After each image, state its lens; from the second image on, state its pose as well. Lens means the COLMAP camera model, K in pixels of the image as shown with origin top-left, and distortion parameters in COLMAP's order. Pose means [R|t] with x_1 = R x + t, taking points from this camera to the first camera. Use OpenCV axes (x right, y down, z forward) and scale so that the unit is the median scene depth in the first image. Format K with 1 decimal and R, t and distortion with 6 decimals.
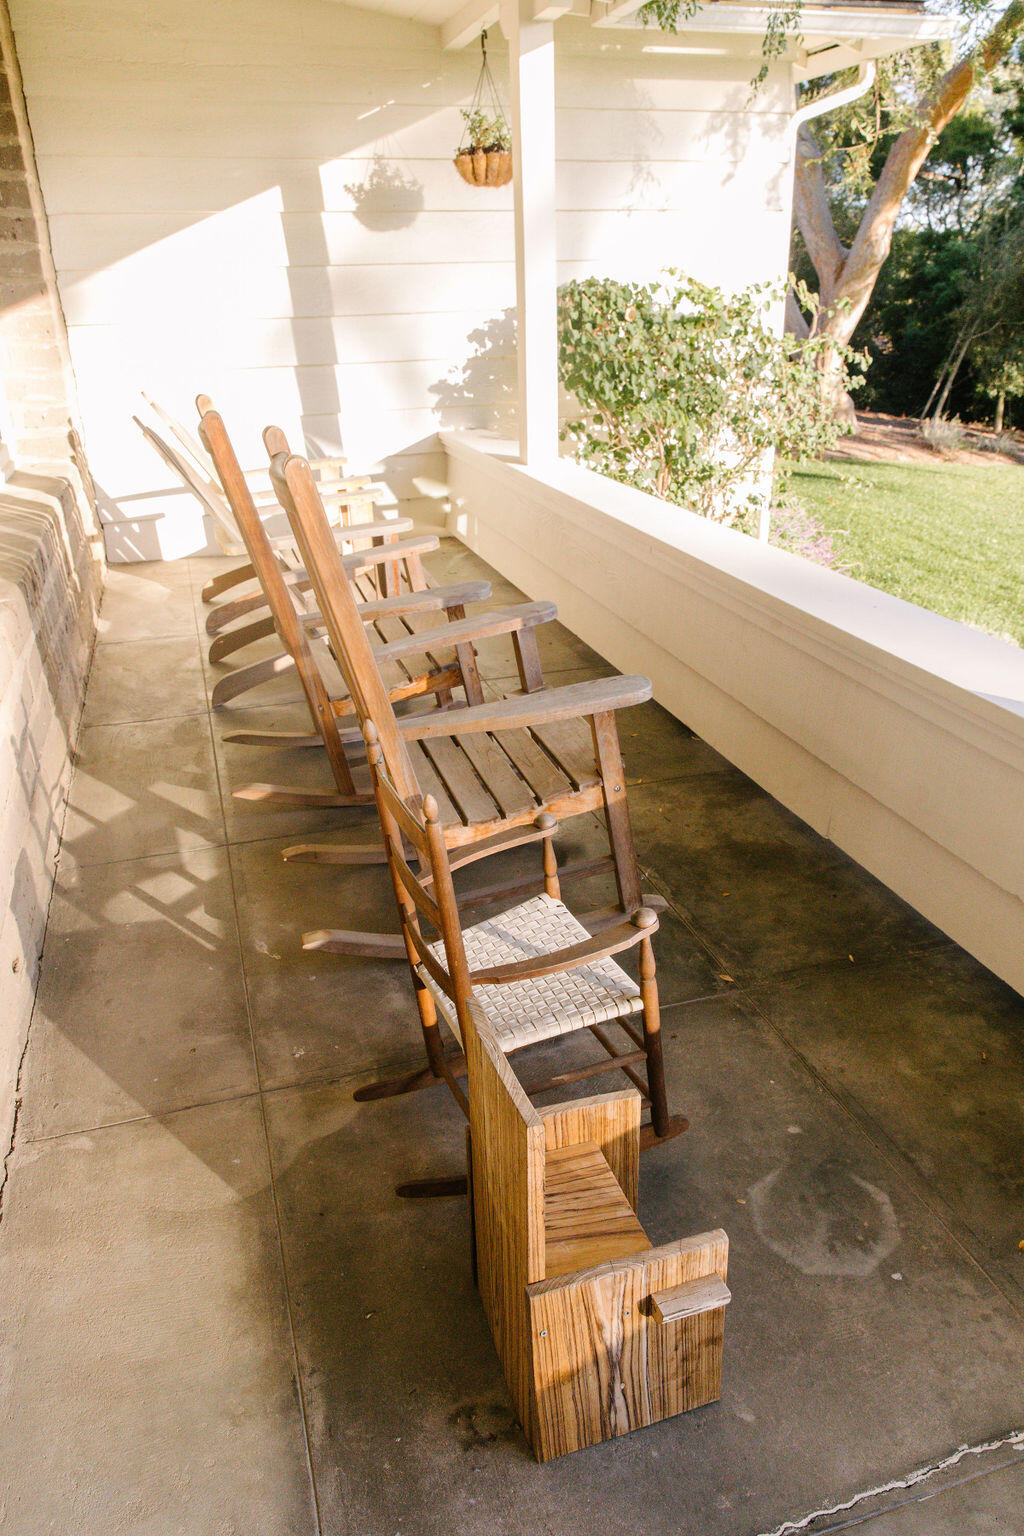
lens RADIAL K [[1063.1, 0, 512.0], [0, 1063.1, 768.0], [0, 0, 1]] dist [-0.001537, -0.001504]
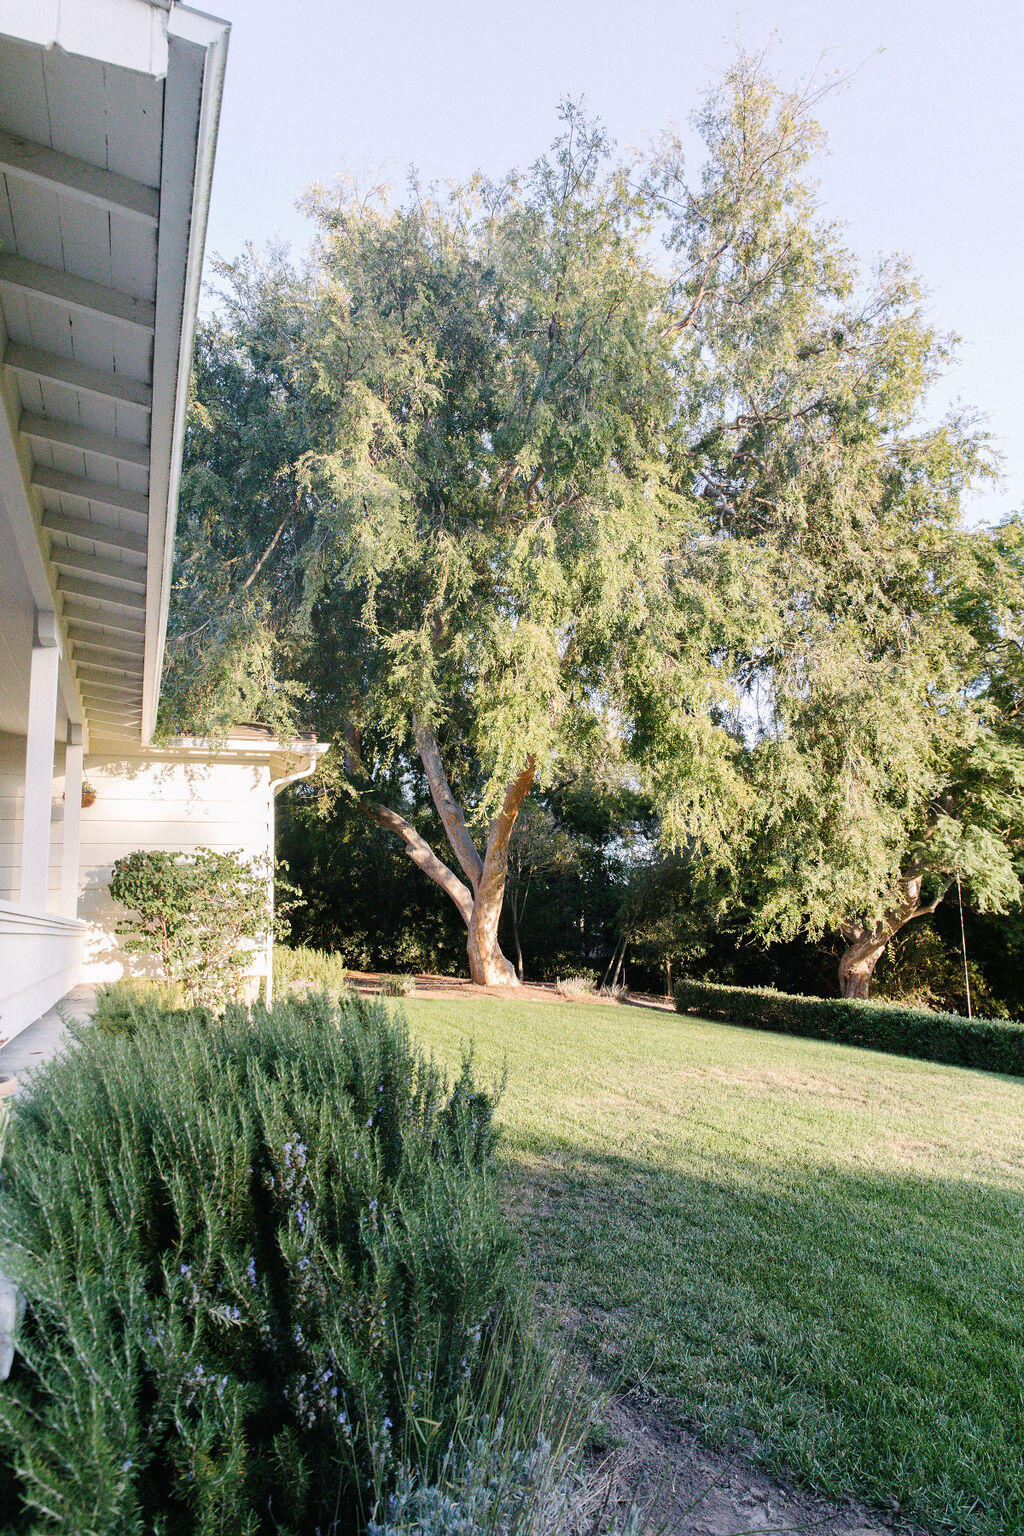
lens RADIAL K [[1019.0, 0, 512.0], [0, 1019.0, 768.0], [0, 0, 1]] dist [0.011263, -0.003231]
pose [[0.998545, 0.006014, 0.053590, 0.843821], [0.024446, 0.835307, -0.549240, 0.613880], [-0.048067, 0.549751, 0.833944, -0.915609]]
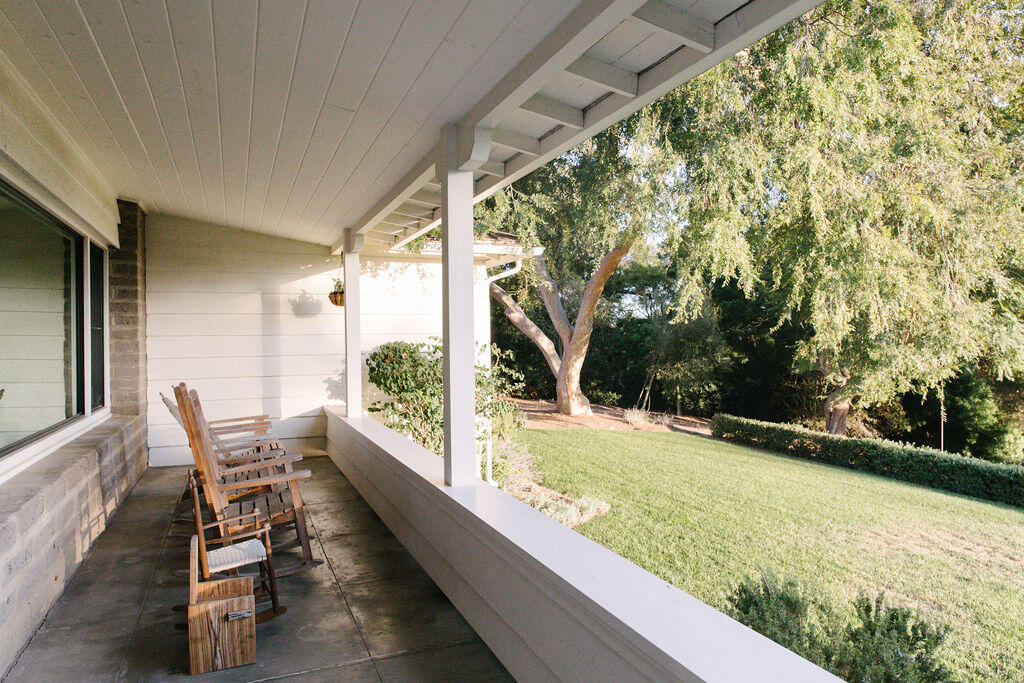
lens RADIAL K [[679.4, 0, 509.1], [0, 679.4, 346.9], [0, 0, 1]] dist [0.011263, -0.003231]
pose [[0.996419, 0.010124, 0.083950, 0.255014], [0.024814, 0.914085, -0.404763, 0.187540], [-0.080835, 0.405396, 0.910560, -0.438918]]
